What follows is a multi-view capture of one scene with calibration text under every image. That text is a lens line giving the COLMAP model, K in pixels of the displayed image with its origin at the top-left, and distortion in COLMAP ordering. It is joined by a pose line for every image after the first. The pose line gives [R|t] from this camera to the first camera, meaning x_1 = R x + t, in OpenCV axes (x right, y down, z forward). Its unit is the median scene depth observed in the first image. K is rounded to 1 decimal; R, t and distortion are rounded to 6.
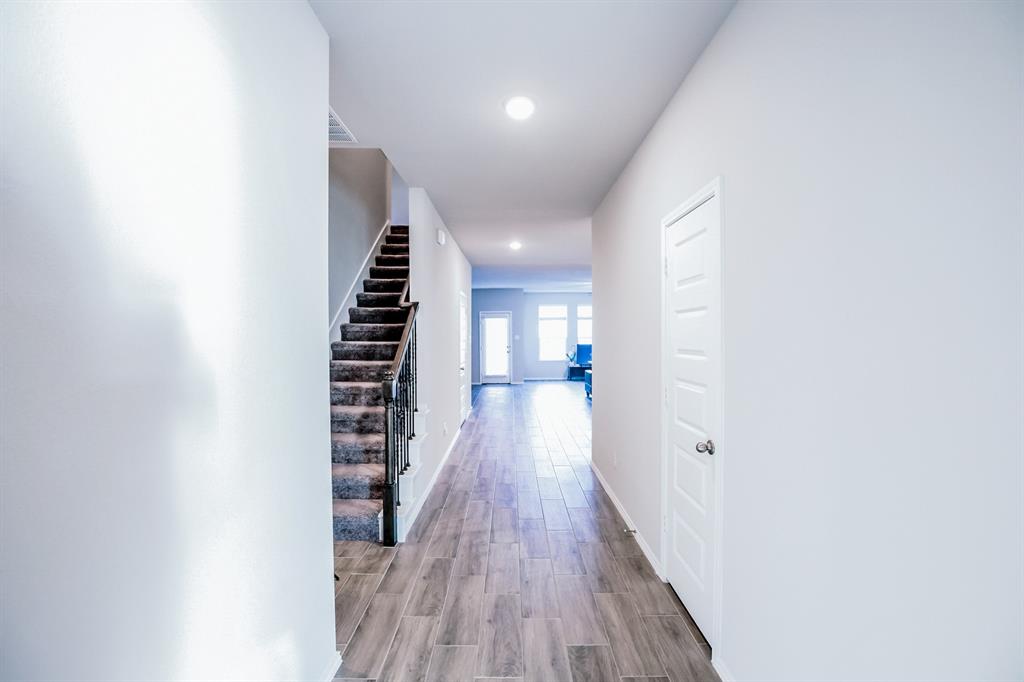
lens RADIAL K [[435.8, 0, 507.0], [0, 435.8, 340.9], [0, 0, 1]] dist [-0.043734, 0.015010]
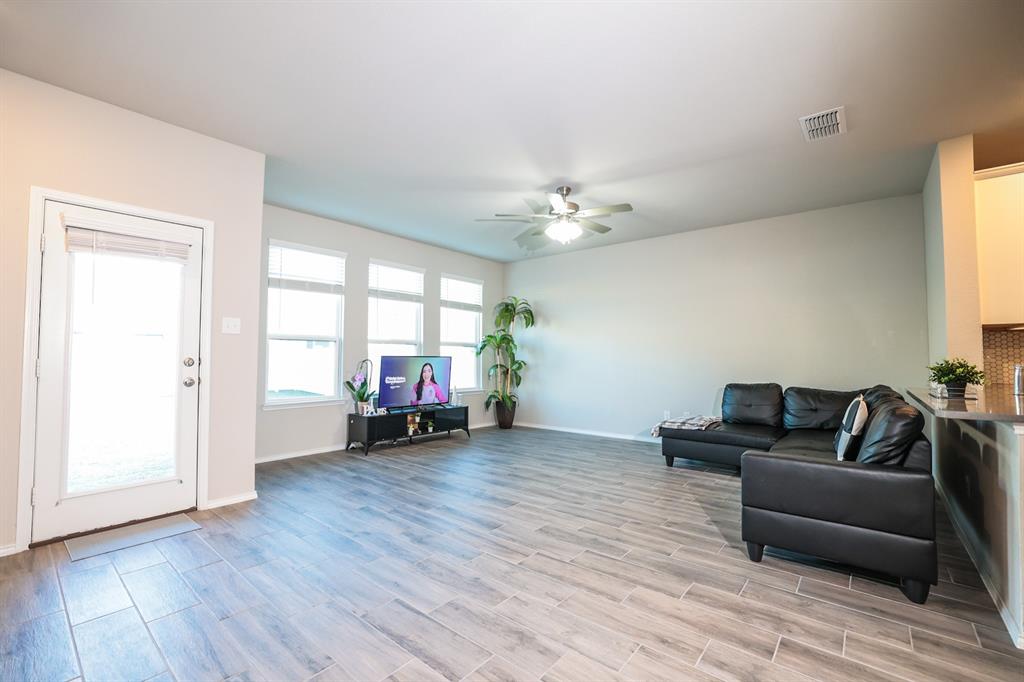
lens RADIAL K [[435.8, 0, 507.0], [0, 435.8, 340.9], [0, 0, 1]] dist [-0.043734, 0.015010]
pose [[0.649696, 0.035444, 0.759367, -0.057652], [0.007514, 0.998564, -0.053037, 0.014783], [-0.760157, 0.040164, 0.648497, 0.649051]]
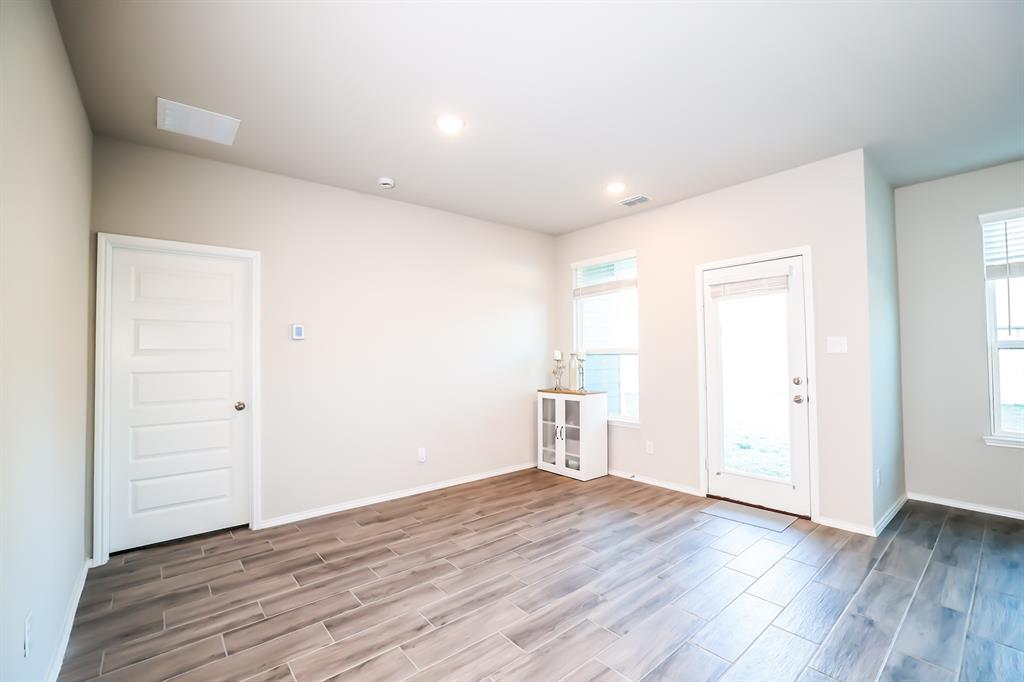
lens RADIAL K [[435.8, 0, 507.0], [0, 435.8, 340.9], [0, 0, 1]] dist [-0.043734, 0.015010]
pose [[0.635208, -0.028031, -0.771832, 0.086646], [-0.004642, 0.999185, -0.040108, 0.000655], [0.772327, 0.029060, 0.634560, 0.636296]]
